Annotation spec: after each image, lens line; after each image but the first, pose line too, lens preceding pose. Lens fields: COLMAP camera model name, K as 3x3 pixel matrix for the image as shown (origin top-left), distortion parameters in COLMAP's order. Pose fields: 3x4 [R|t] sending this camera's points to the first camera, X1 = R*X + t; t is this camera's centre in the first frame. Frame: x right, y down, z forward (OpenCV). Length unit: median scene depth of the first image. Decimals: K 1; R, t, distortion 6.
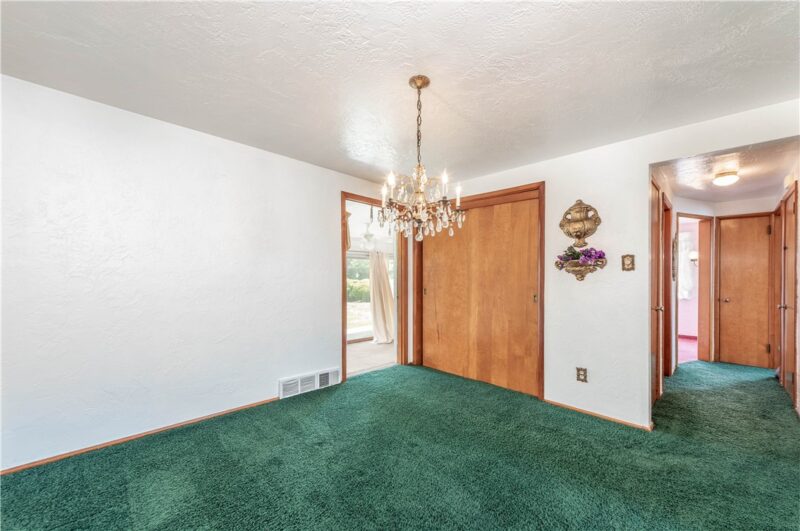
lens RADIAL K [[321.6, 0, 400.0], [0, 321.6, 273.9], [0, 0, 1]] dist [-0.001052, -0.000106]
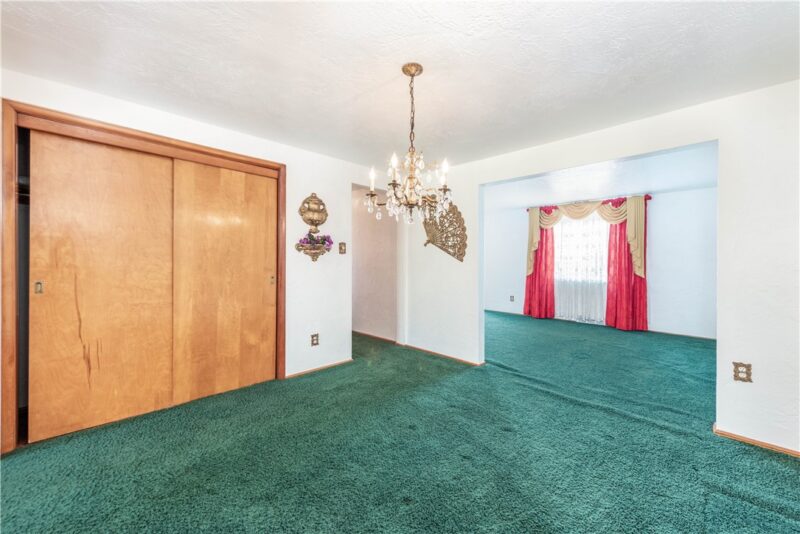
lens RADIAL K [[312.1, 0, 395.8], [0, 312.1, 260.3], [0, 0, 1]] dist [0.003458, 0.000151]
pose [[-0.002598, 0.001077, 0.999996, -0.571859], [-0.008642, 0.999962, -0.001100, 0.015176], [-0.999959, -0.008645, -0.002588, 0.671896]]
